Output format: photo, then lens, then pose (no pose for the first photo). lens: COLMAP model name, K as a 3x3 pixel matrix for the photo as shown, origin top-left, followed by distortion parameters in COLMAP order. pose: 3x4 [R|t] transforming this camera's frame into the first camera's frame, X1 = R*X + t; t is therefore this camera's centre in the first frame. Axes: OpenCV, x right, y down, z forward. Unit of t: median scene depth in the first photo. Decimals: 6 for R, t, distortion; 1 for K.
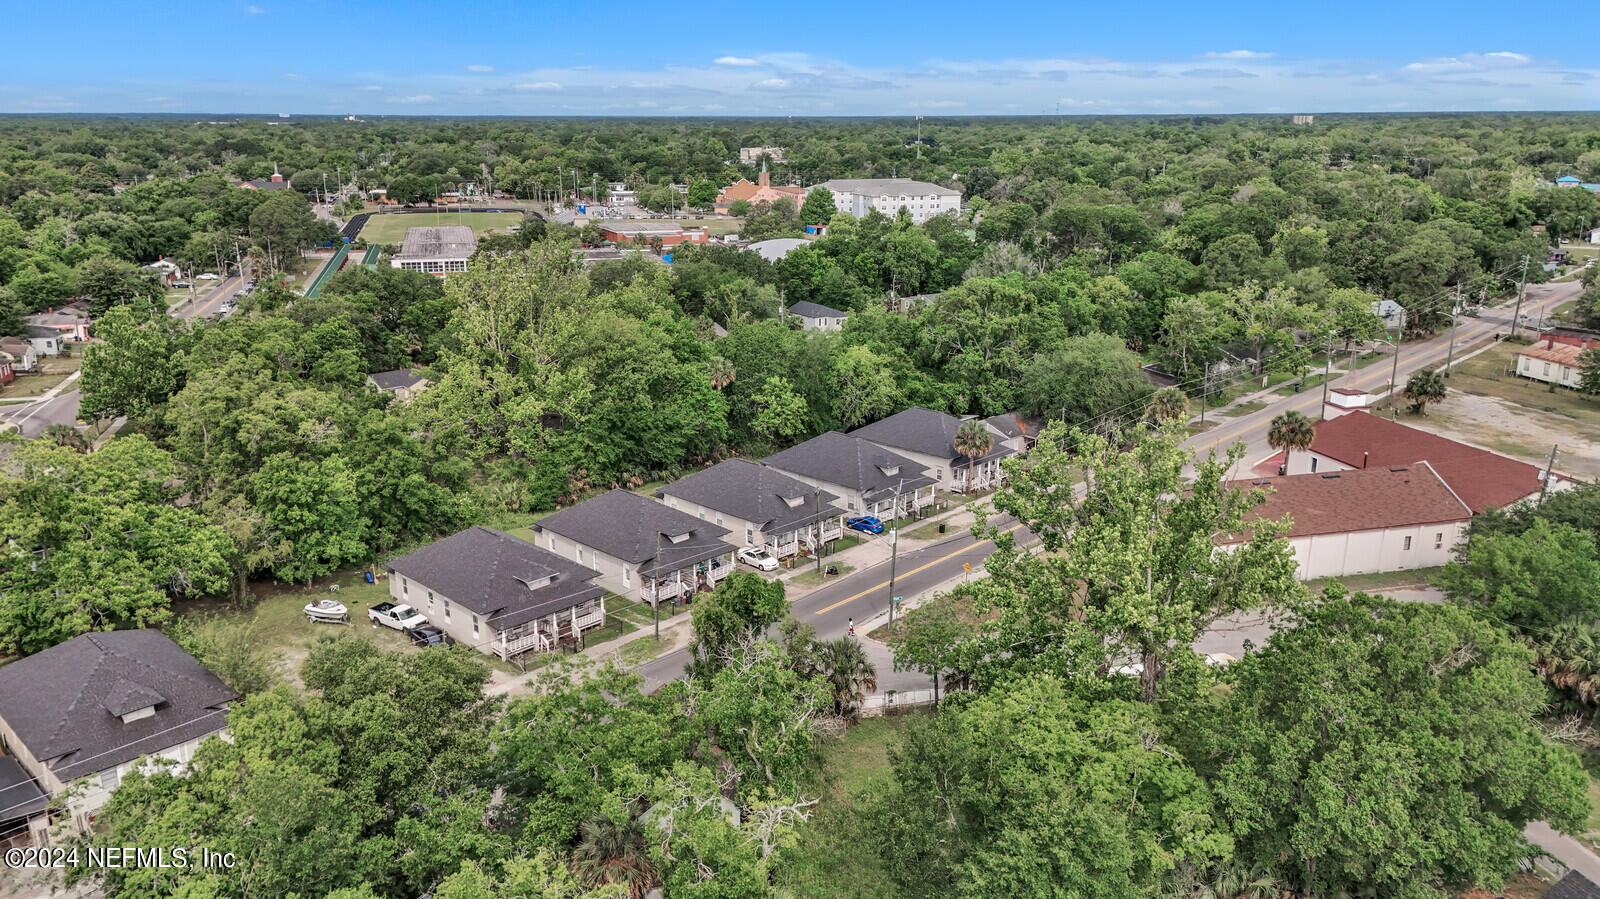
lens RADIAL K [[1189.9, 0, 800.0], [0, 1189.9, 449.5], [0, 0, 1]] dist [0.113116, -0.138259]
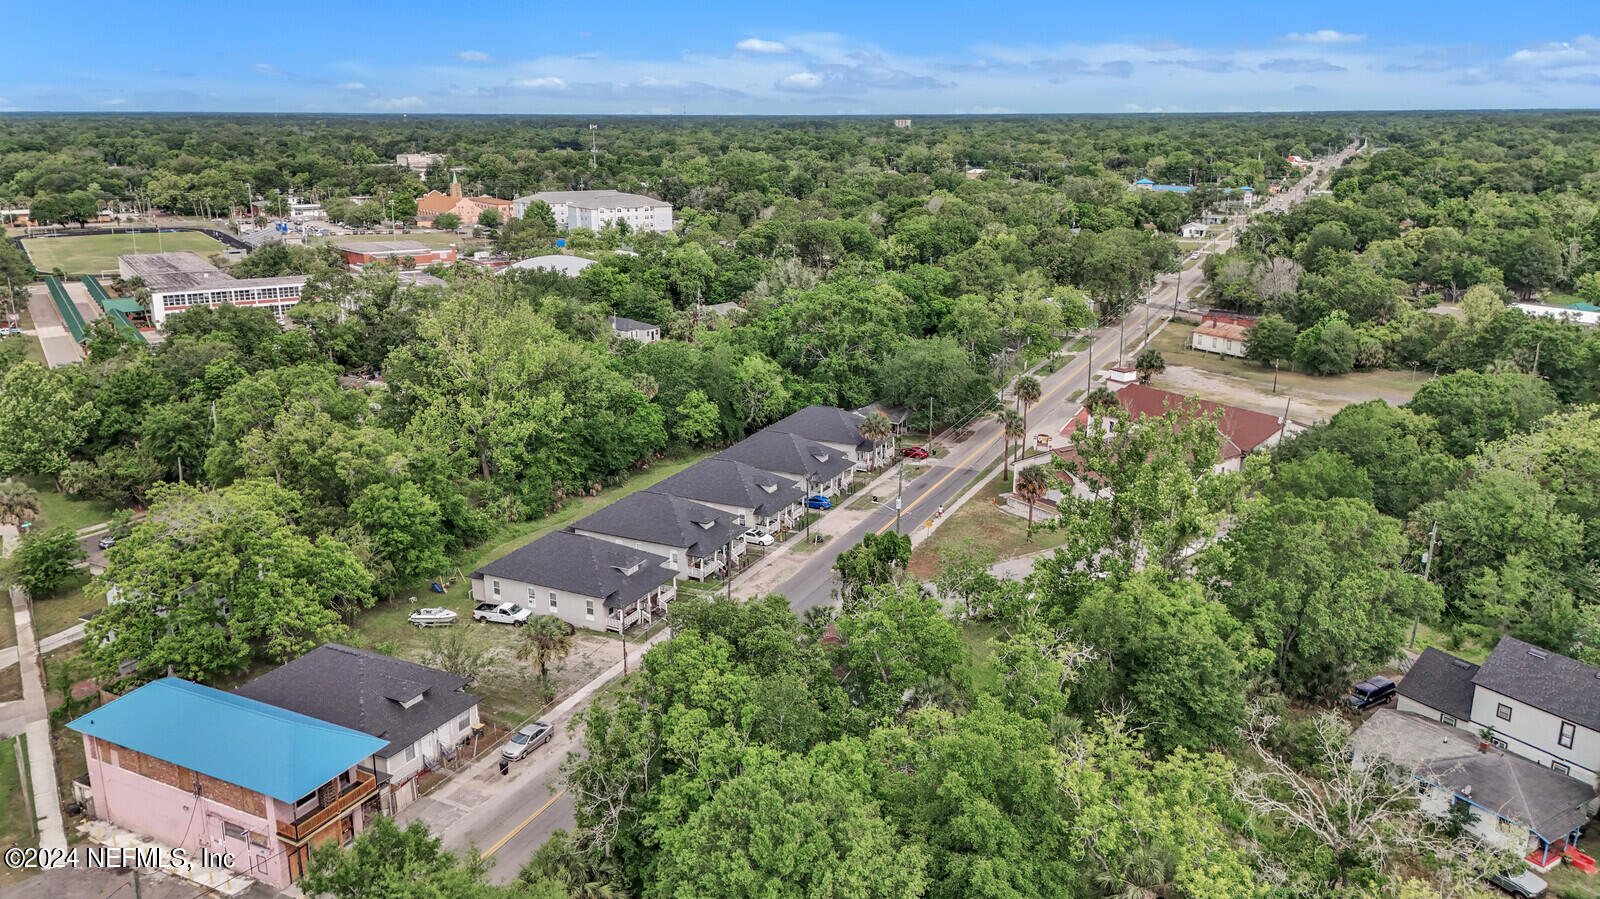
lens RADIAL K [[1189.9, 0, 800.0], [0, 1189.9, 449.5], [0, 0, 1]] dist [0.113116, -0.138259]
pose [[0.951230, -0.083448, 0.296982, -0.247183], [0.082742, 0.996459, 0.014969, -0.008911], [-0.297180, 0.010334, 0.954766, -0.129470]]
